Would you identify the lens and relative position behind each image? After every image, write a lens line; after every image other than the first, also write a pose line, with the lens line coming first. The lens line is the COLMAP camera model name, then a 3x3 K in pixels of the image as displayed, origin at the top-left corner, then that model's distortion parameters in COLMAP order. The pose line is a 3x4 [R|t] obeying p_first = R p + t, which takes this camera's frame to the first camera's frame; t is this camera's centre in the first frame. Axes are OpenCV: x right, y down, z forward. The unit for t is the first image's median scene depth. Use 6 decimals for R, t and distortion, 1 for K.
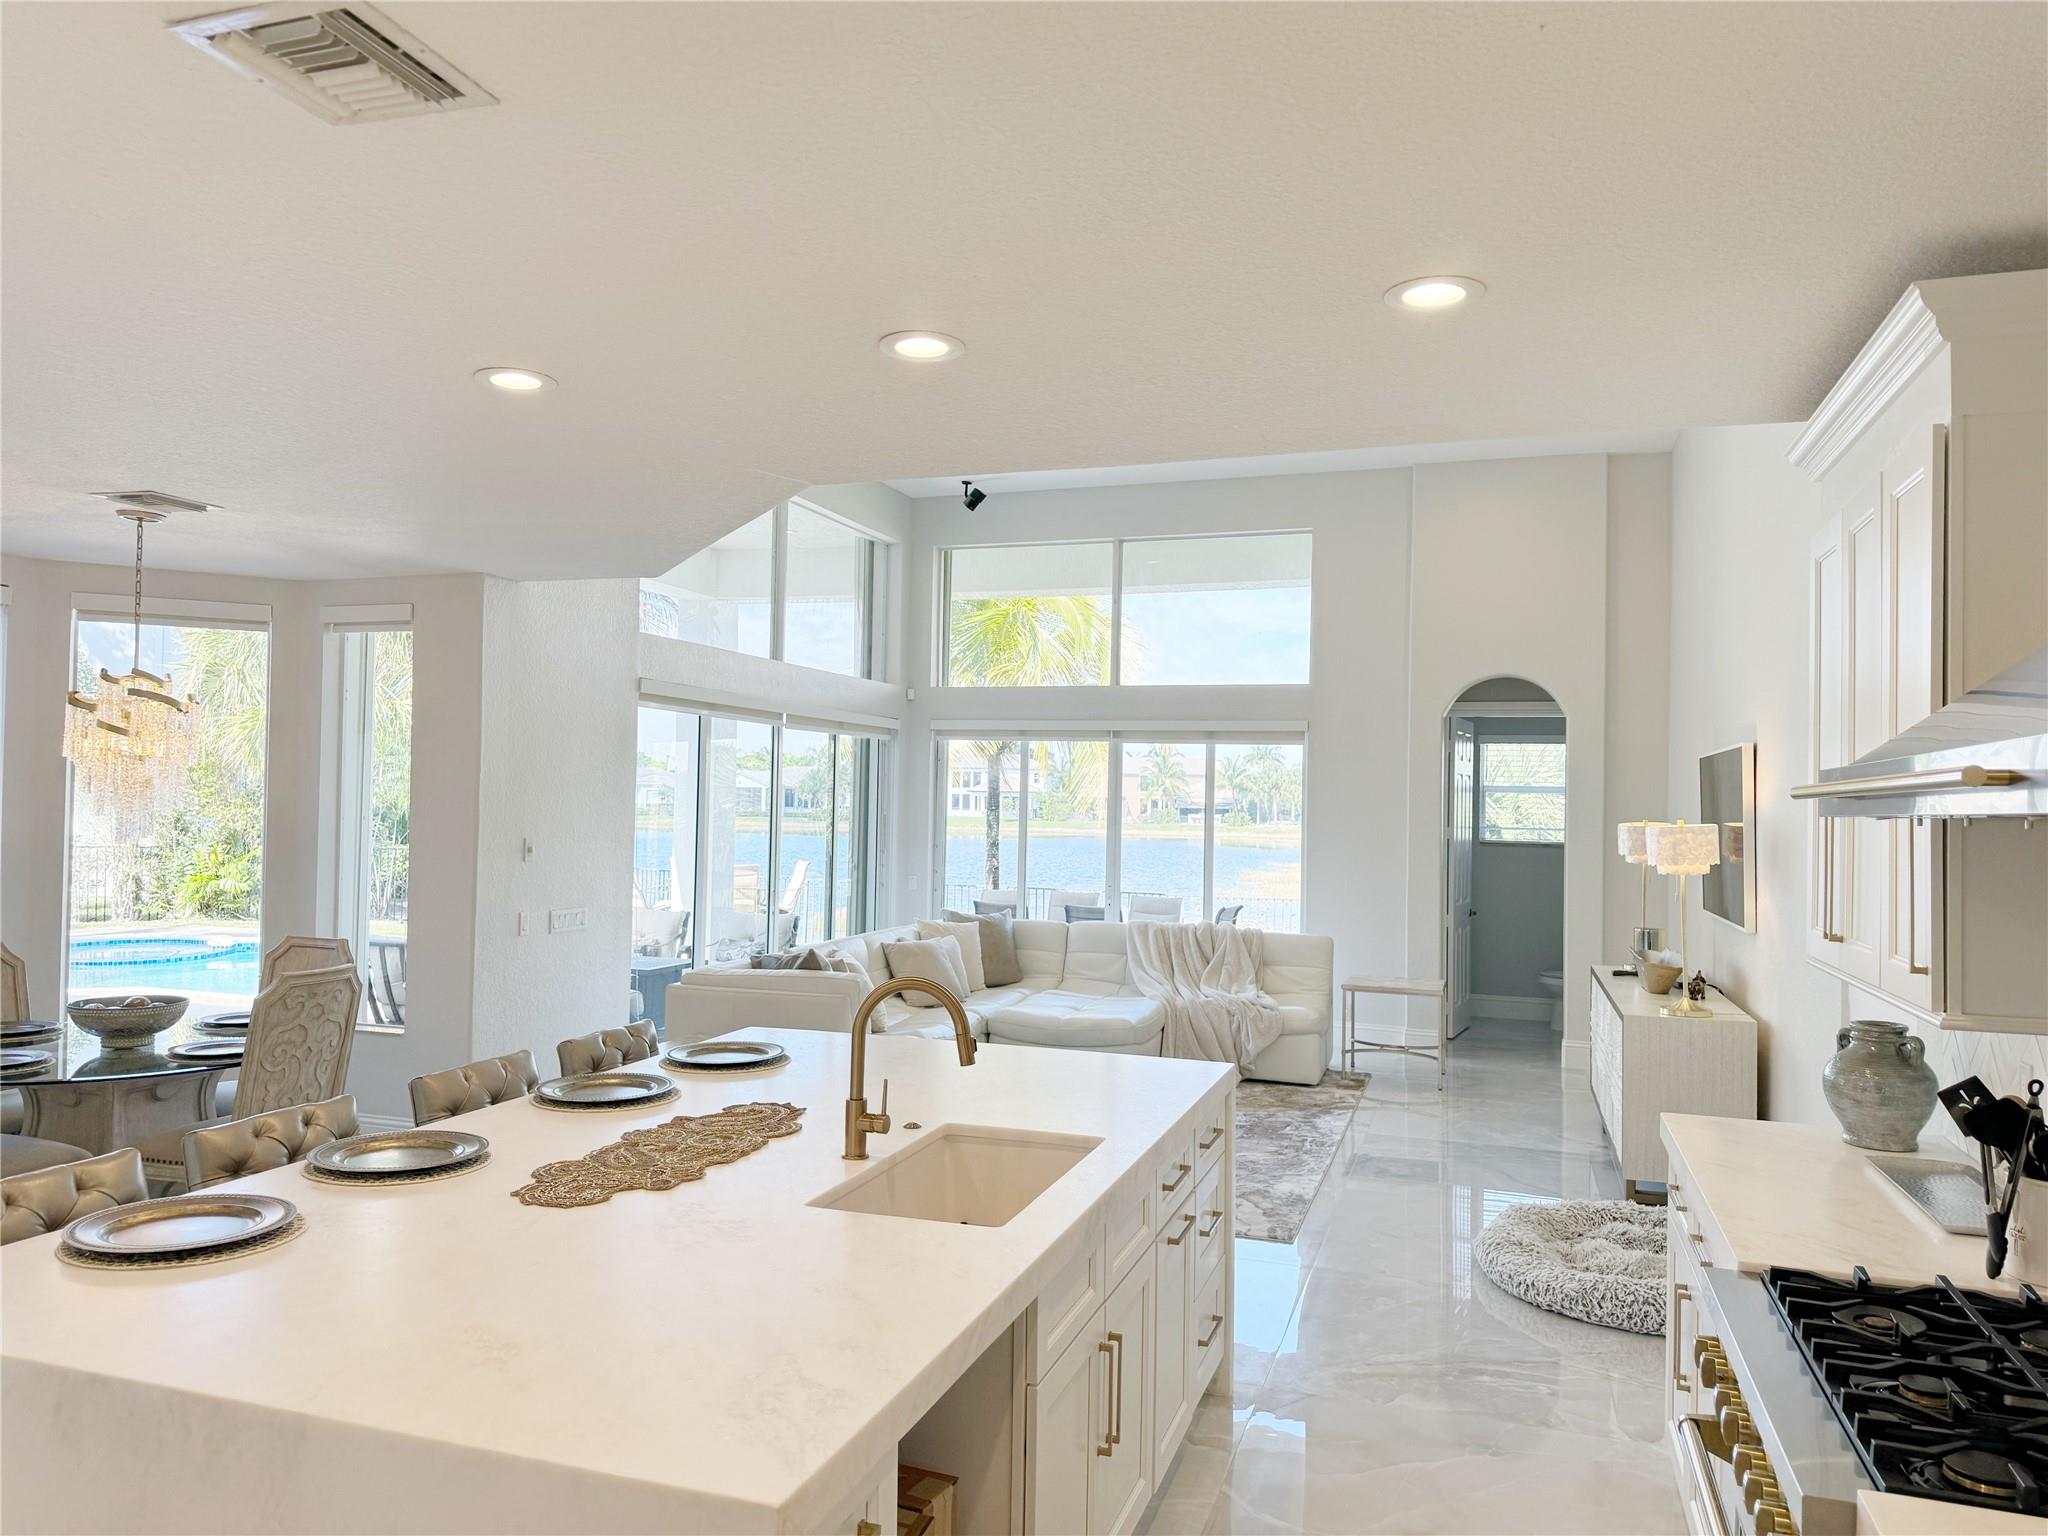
lens RADIAL K [[1429.6, 0, 1015.5], [0, 1429.6, 779.7], [0, 0, 1]] dist [0.063047, -0.083119]
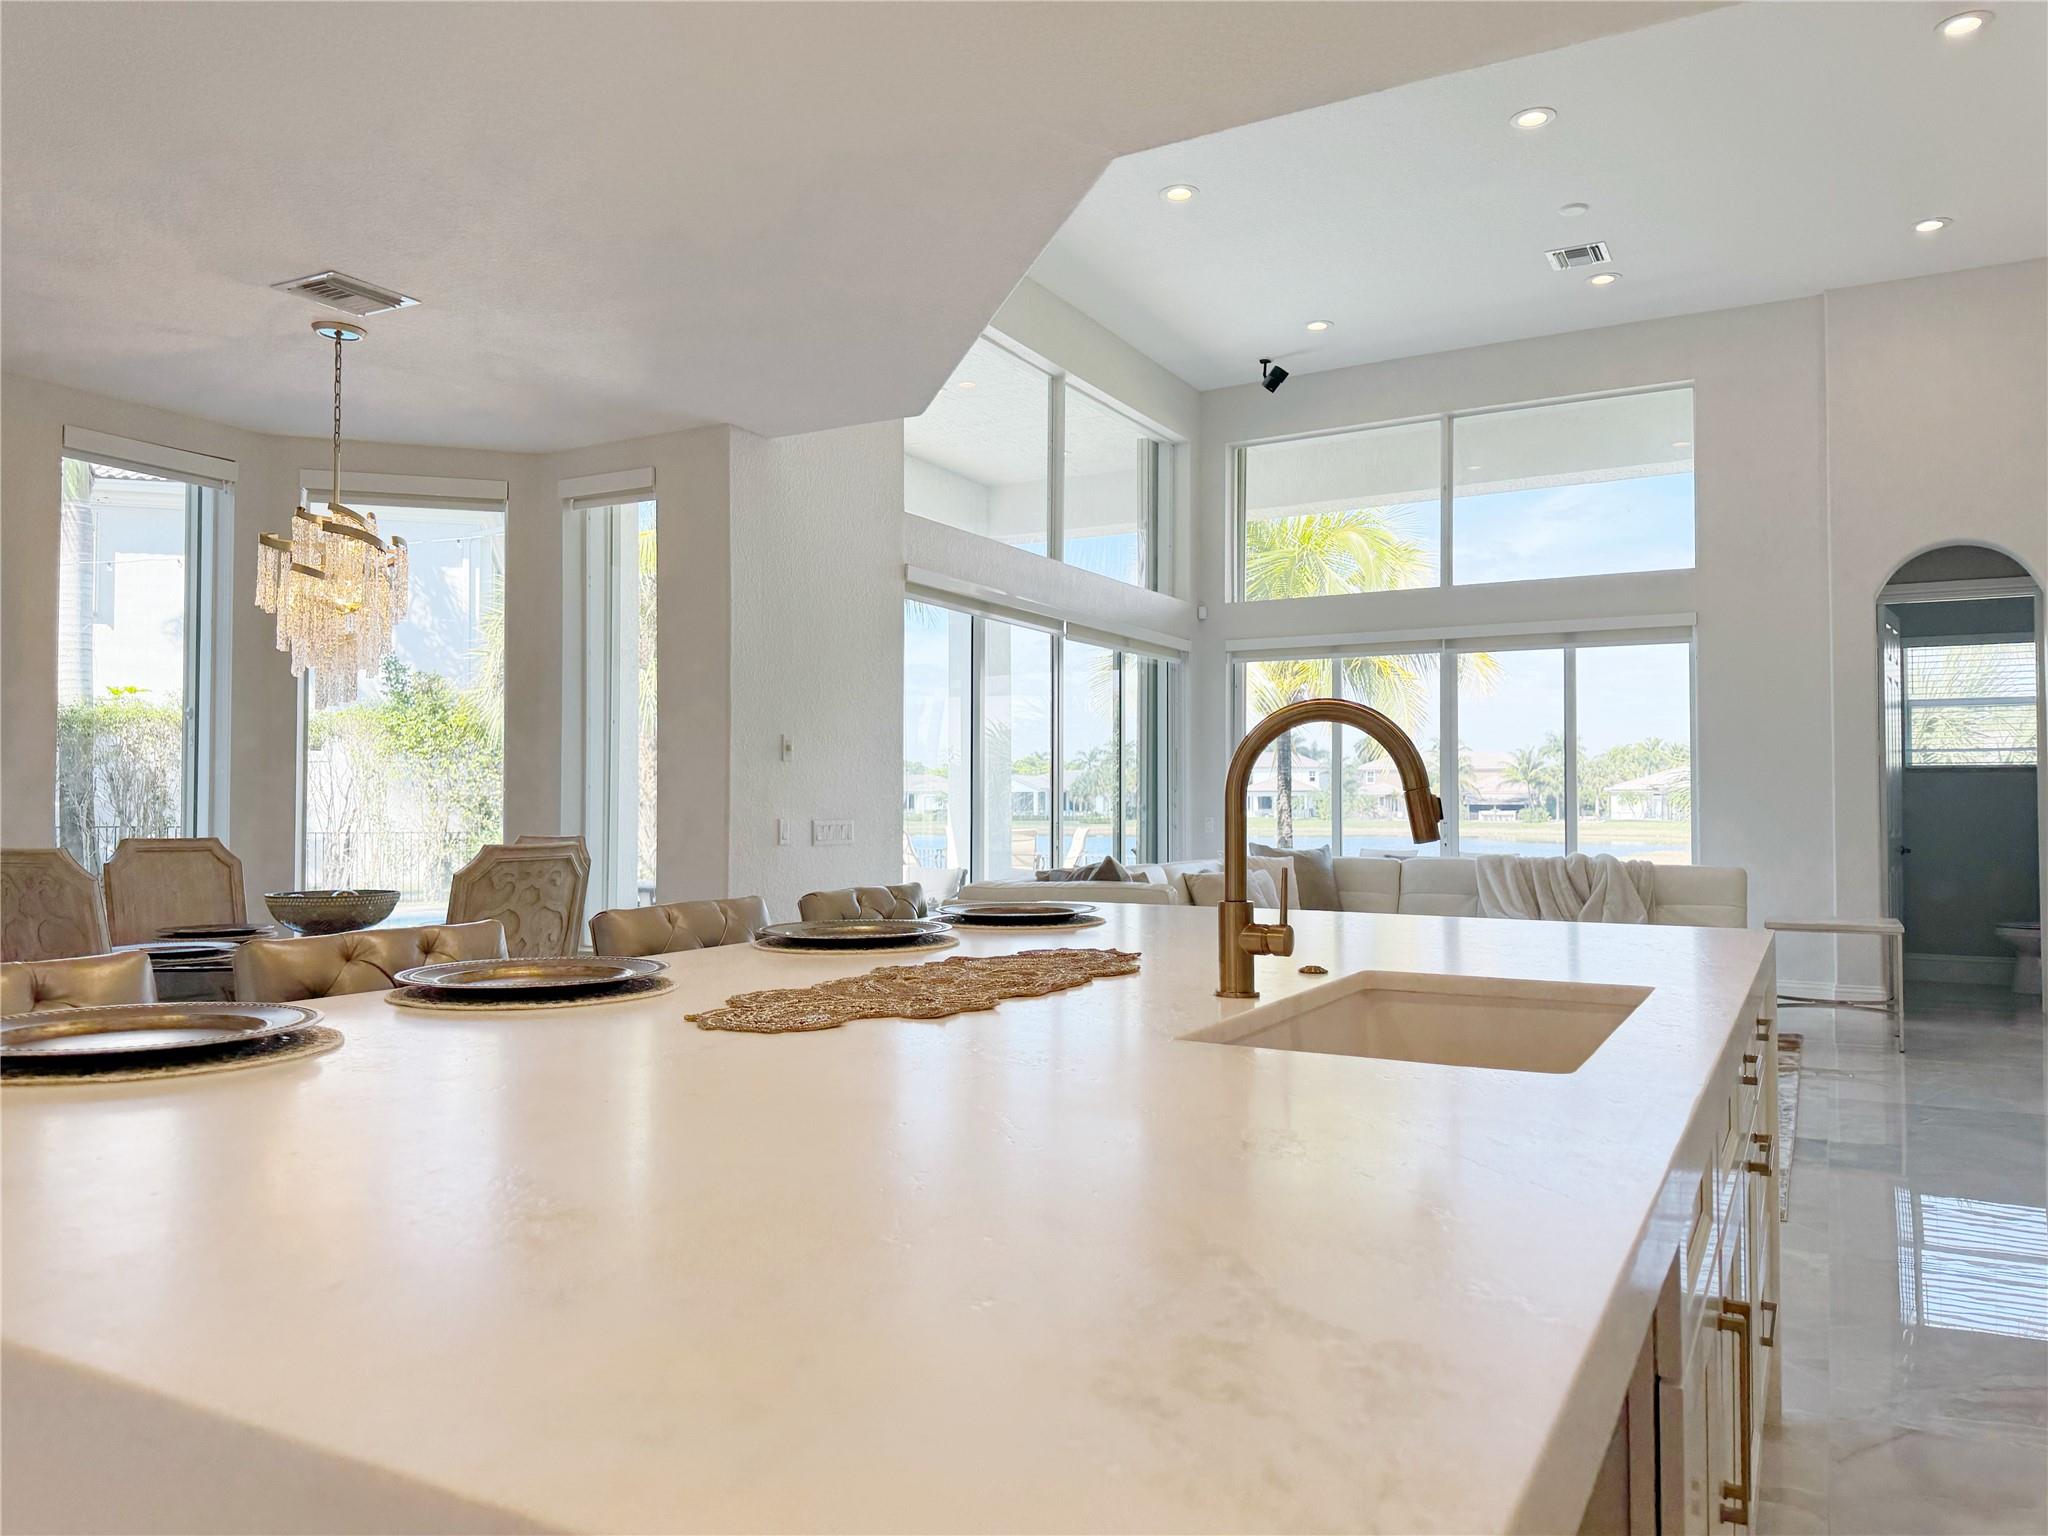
lens RADIAL K [[1433.2, 0, 1038.8], [0, 1433.2, 770.4], [0, 0, 1]] dist [0.072640, -0.082526]
pose [[0.985170, -0.020877, -0.170305, -0.036218], [0.019273, 0.999753, -0.011062, 0.070400], [0.170494, 0.007616, 0.985329, 0.157113]]
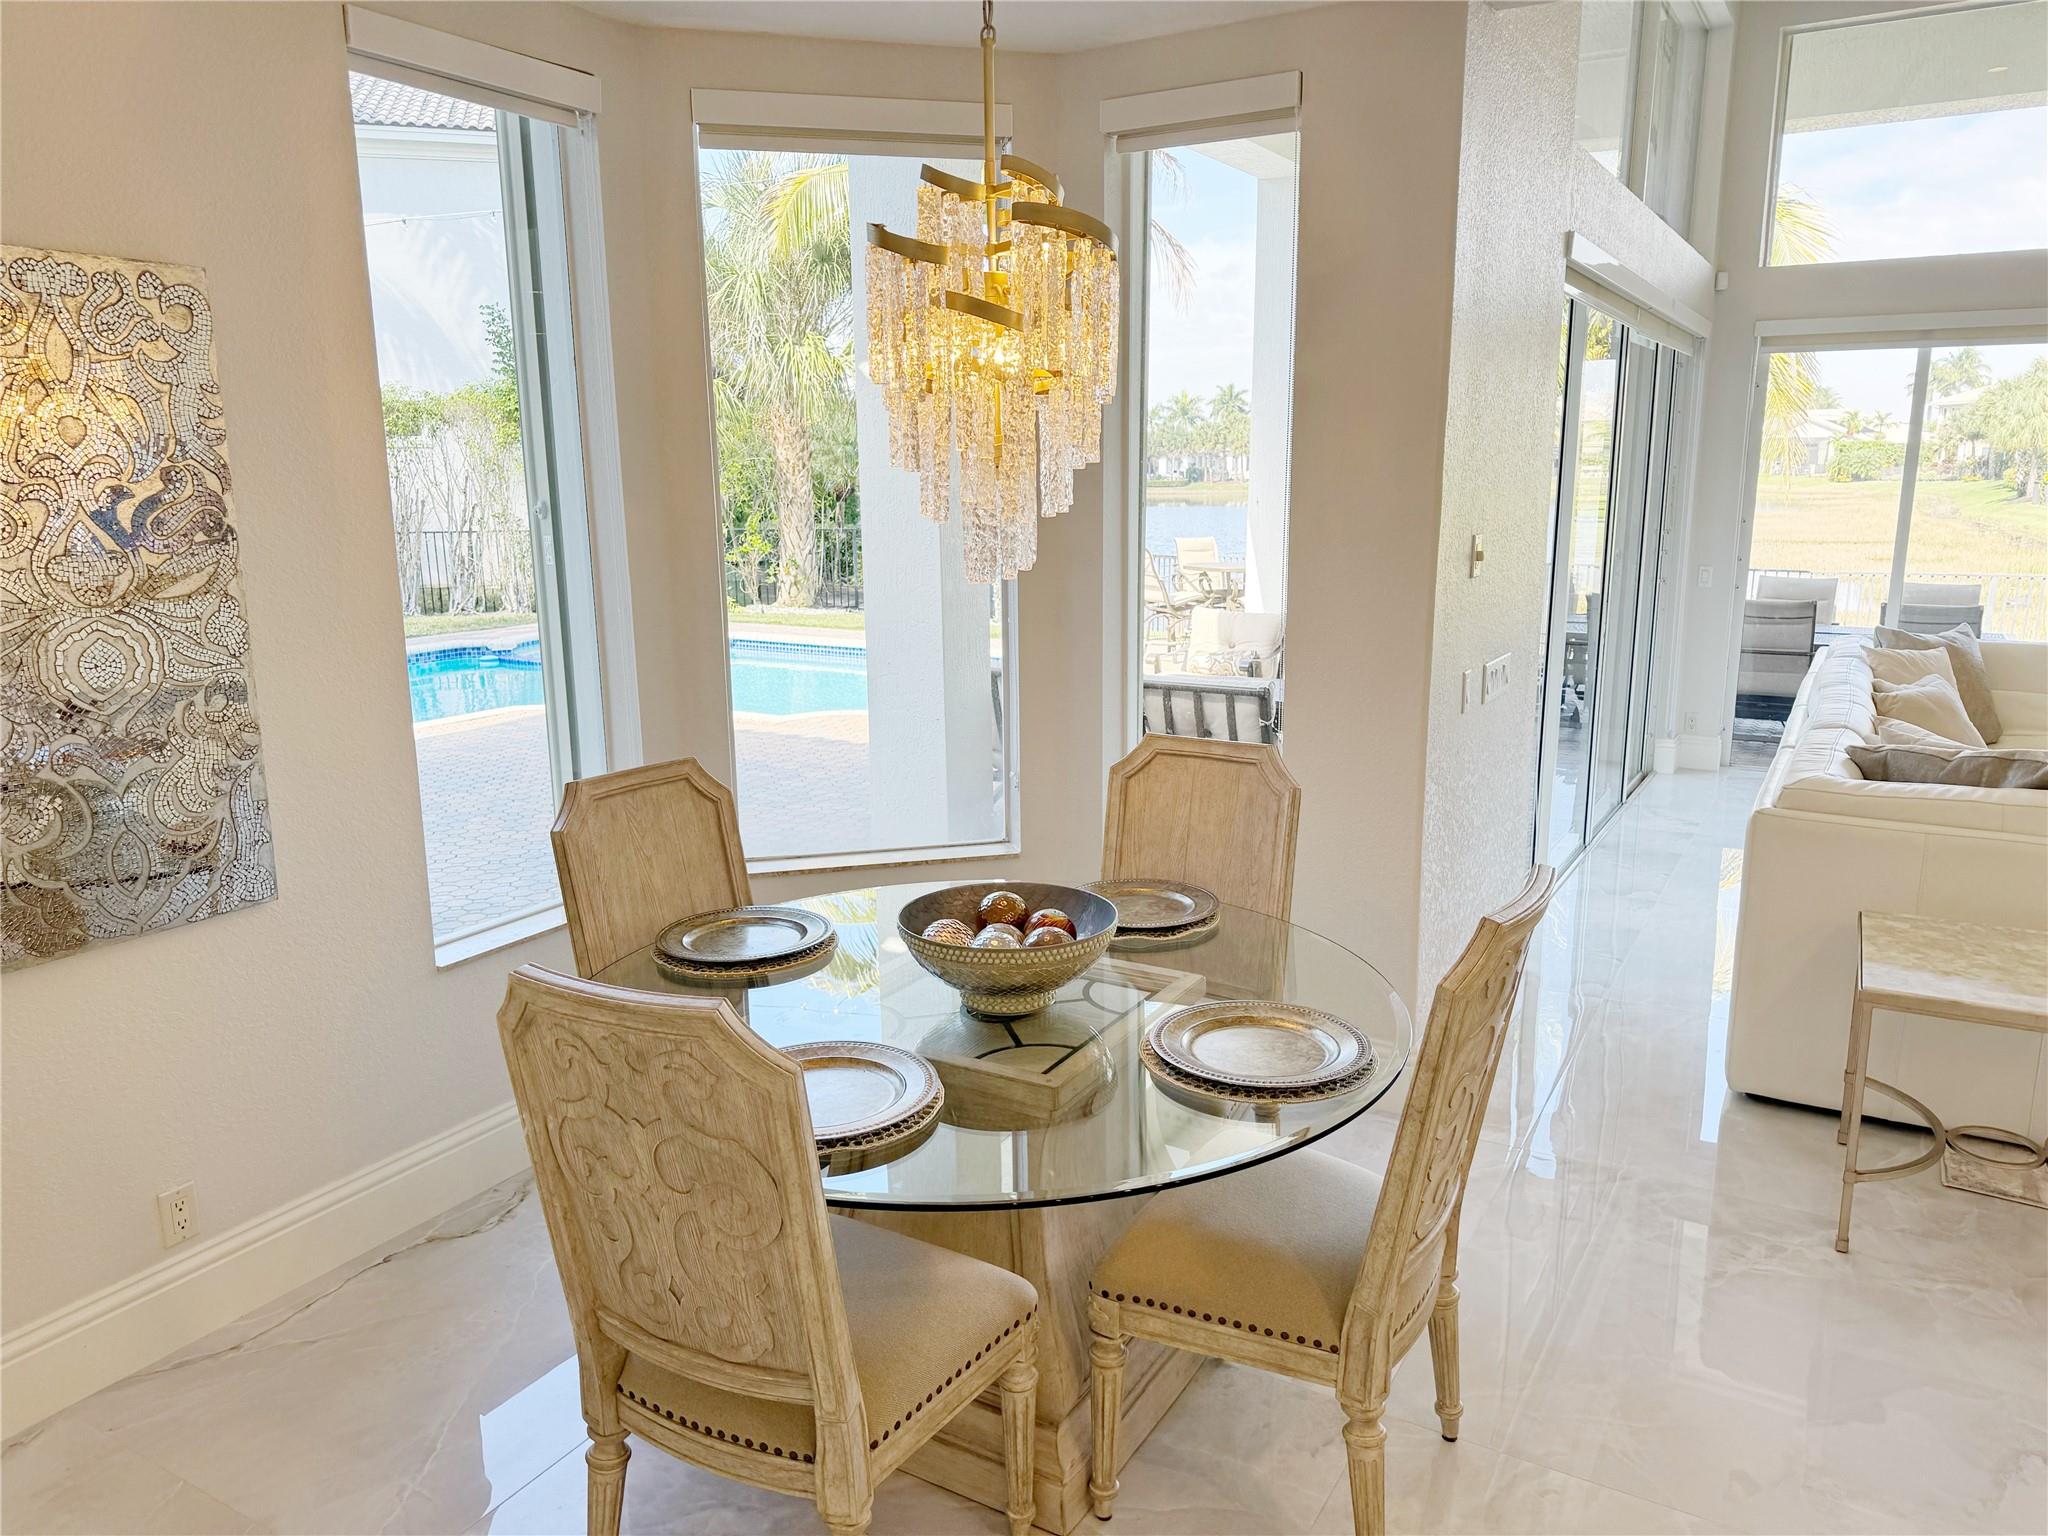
lens RADIAL K [[1433.2, 0, 1038.8], [0, 1433.2, 770.4], [0, 0, 1]] dist [0.072640, -0.082526]
pose [[0.979291, 0.017740, -0.201680, -0.365114], [0.028011, 0.974701, 0.221751, 0.001505], [0.200511, -0.222808, 0.954019, 0.403114]]
